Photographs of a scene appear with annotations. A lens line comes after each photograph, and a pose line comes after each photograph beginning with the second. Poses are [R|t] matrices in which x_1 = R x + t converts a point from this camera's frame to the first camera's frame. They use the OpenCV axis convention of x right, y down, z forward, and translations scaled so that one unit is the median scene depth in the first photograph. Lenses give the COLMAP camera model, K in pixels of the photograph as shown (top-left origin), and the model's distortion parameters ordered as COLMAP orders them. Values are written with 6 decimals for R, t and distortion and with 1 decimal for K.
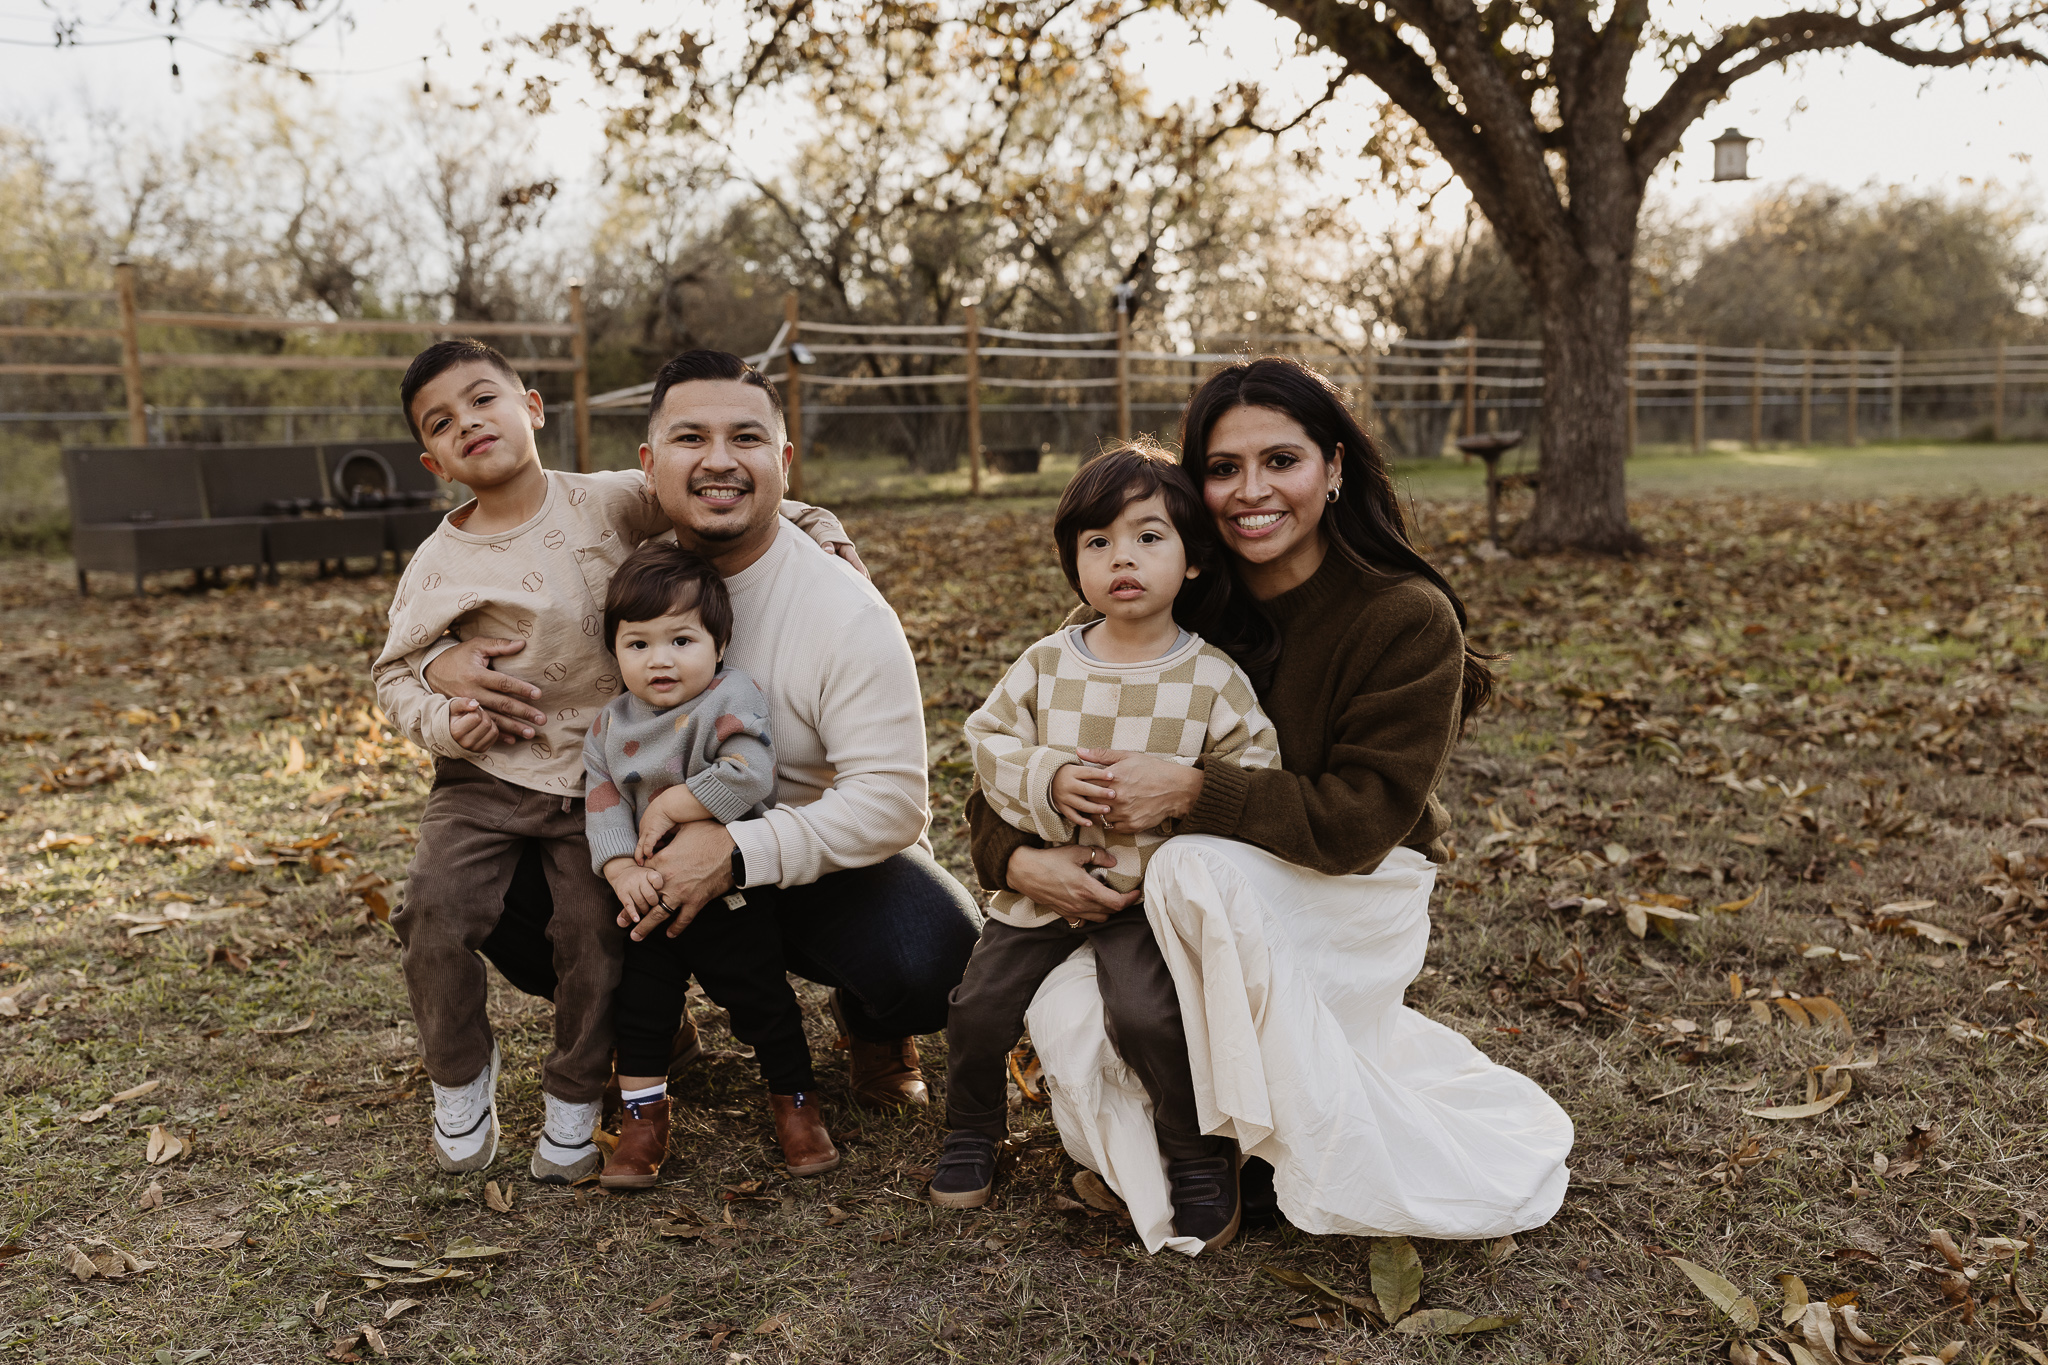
lens RADIAL K [[1957.9, 0, 1024.0], [0, 1957.9, 682.5], [0, 0, 1]] dist [0.008855, -0.006793]
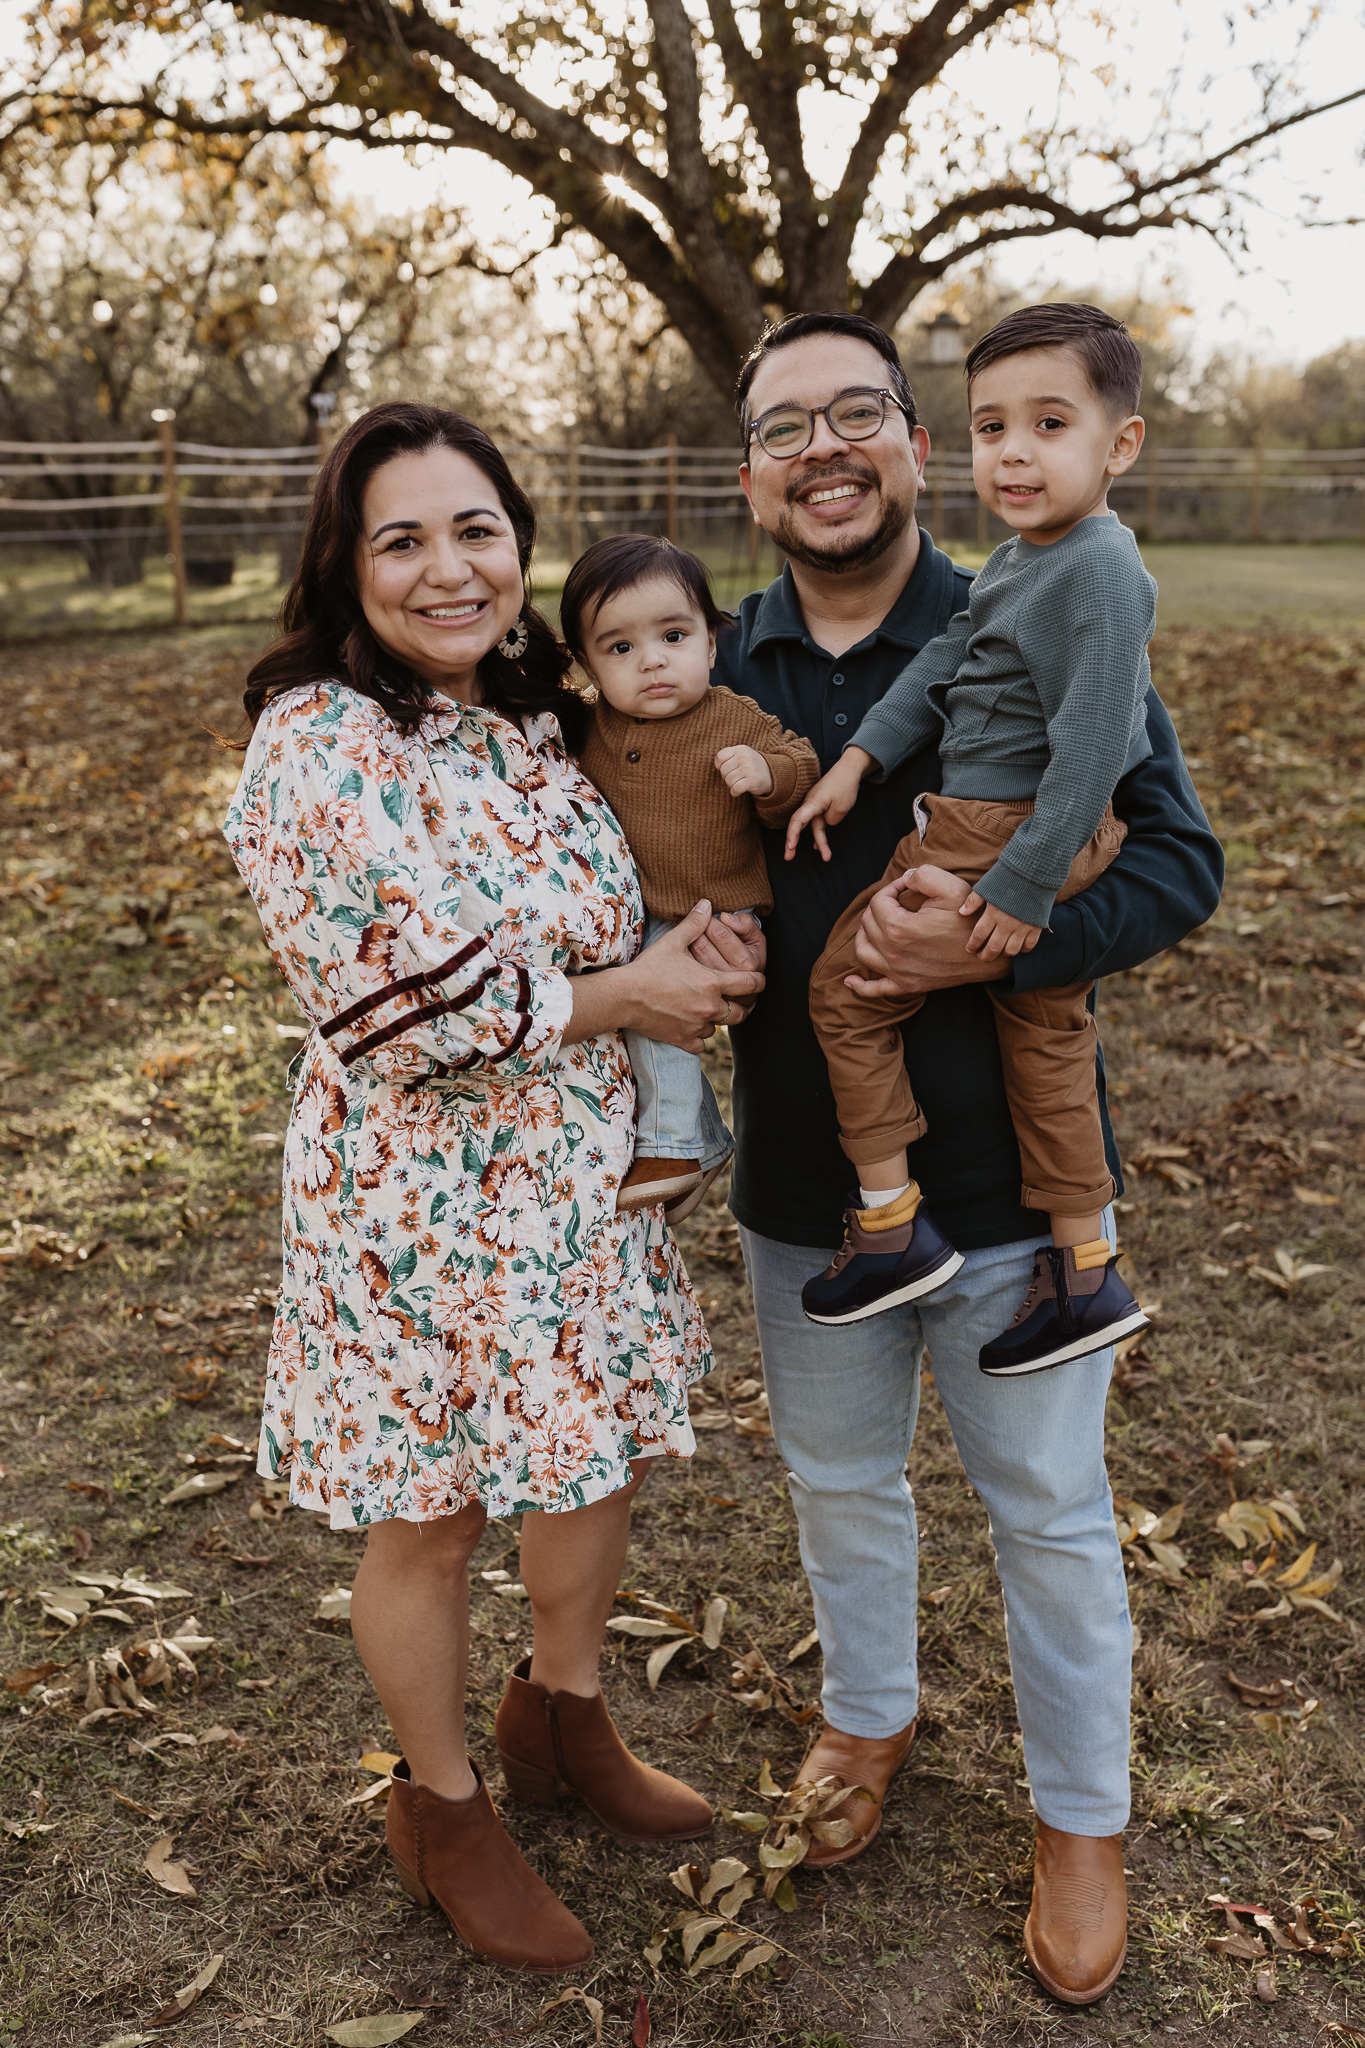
lens RADIAL K [[2001.3, 0, 682.5], [0, 2001.3, 1024.0], [0, 0, 1]] dist [0.015019, 0.002579]
pose [[0.971765, -0.055727, 0.229275, -0.164255], [0.026649, 0.991413, 0.128023, -0.154488], [-0.234441, -0.118298, 0.964906, -0.208274]]
